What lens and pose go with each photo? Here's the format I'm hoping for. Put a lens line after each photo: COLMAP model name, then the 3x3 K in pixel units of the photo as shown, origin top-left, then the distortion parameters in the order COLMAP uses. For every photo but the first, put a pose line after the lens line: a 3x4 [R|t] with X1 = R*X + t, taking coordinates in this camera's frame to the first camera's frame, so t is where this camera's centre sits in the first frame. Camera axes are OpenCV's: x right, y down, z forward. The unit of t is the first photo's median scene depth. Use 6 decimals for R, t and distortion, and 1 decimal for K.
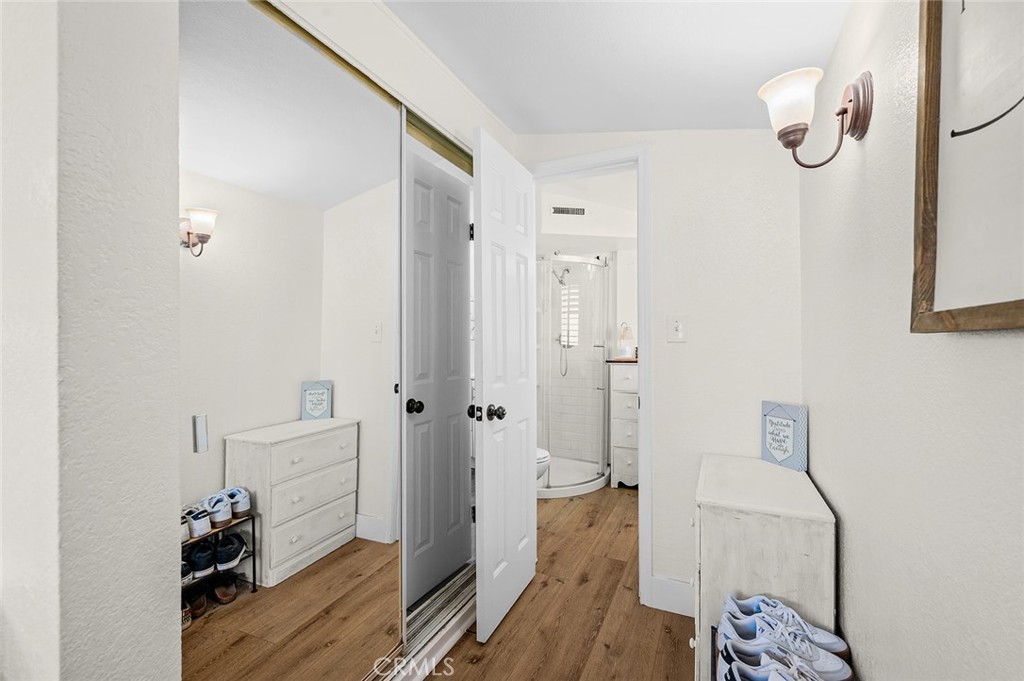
lens RADIAL K [[441.8, 0, 510.2], [0, 441.8, 335.5], [0, 0, 1]] dist [-0.003274, -0.000497]
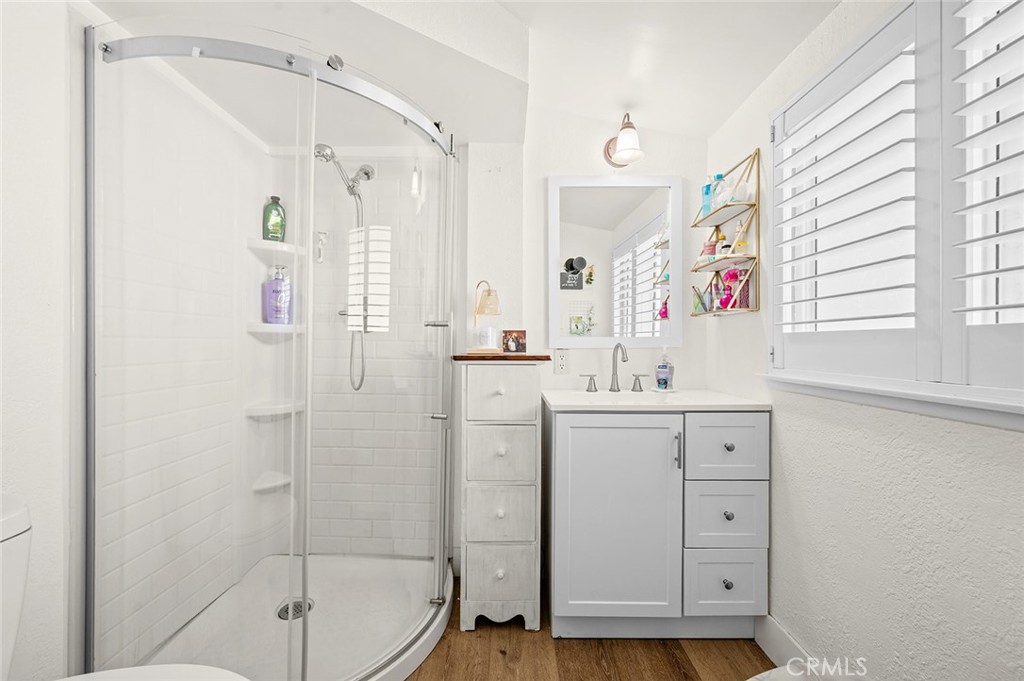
lens RADIAL K [[426.7, 0, 511.3], [0, 426.7, 346.2], [0, 0, 1]] dist [-0.002563, -0.000196]
pose [[0.904233, 0.005179, 0.427008, 0.081619], [-0.009663, 0.999919, 0.008336, 0.041109], [-0.426930, -0.011664, 0.904210, 0.555995]]
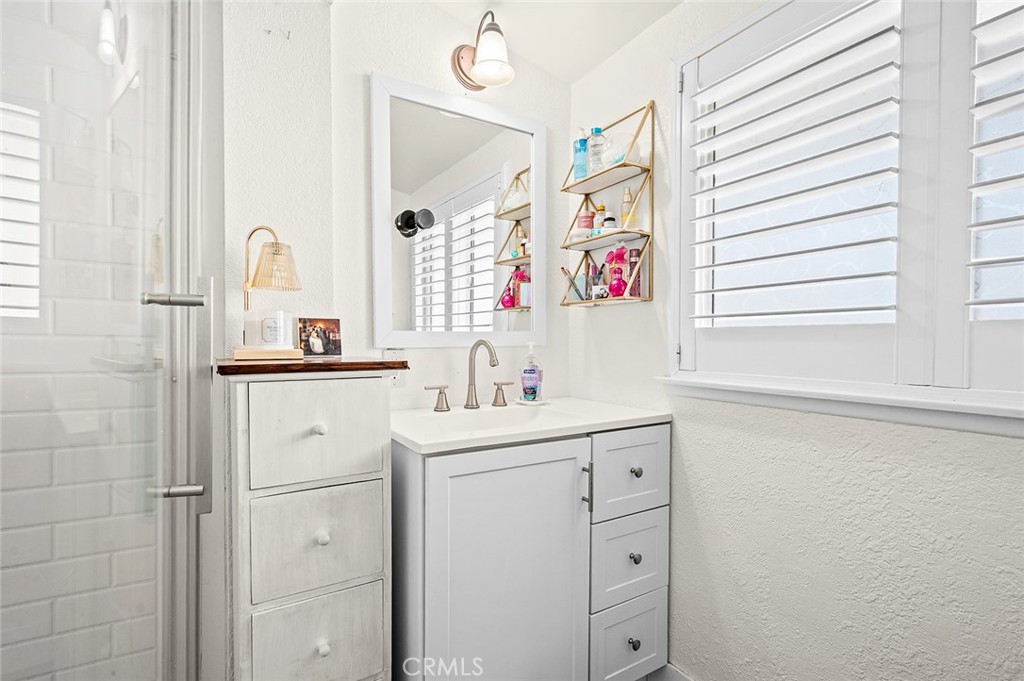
lens RADIAL K [[473.3, 0, 509.9], [0, 473.3, 355.7], [0, 0, 1]] dist [-0.000571, -0.000221]
pose [[0.550694, -0.019741, 0.834474, 0.095925], [-0.009945, 0.999494, 0.030208, 0.041421], [-0.834648, -0.024934, 0.550219, 0.716167]]
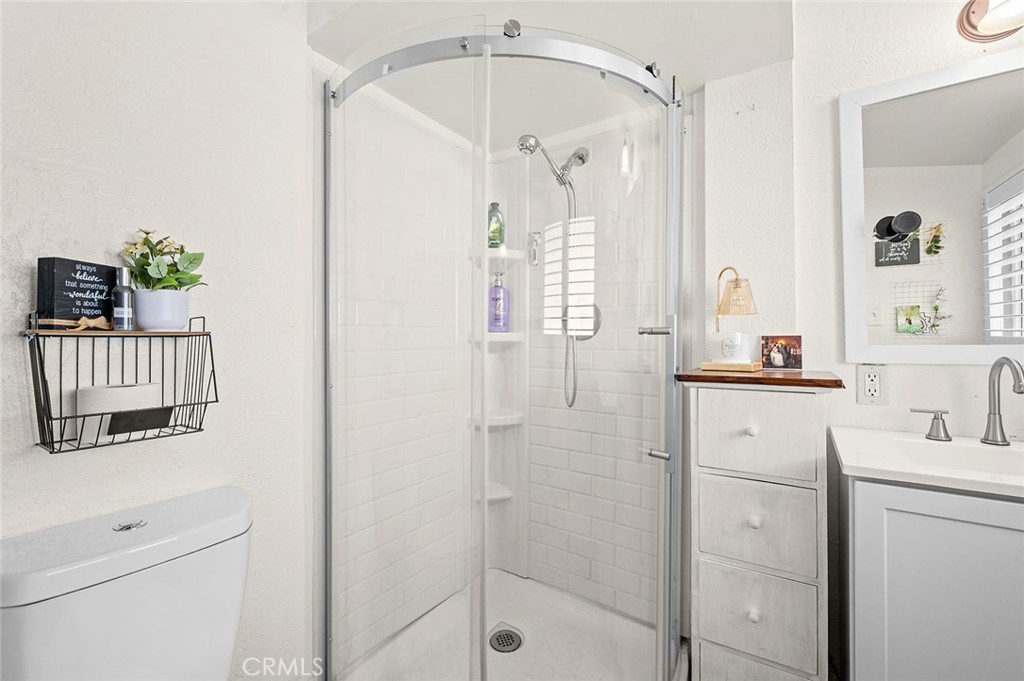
lens RADIAL K [[441.8, 0, 510.2], [0, 441.8, 335.5], [0, 0, 1]] dist [-0.003274, -0.000497]
pose [[0.988616, -0.001381, -0.150457, 0.139070], [0.000676, 0.999989, -0.004737, 0.027981], [0.150462, 0.004581, 0.988605, 0.628803]]
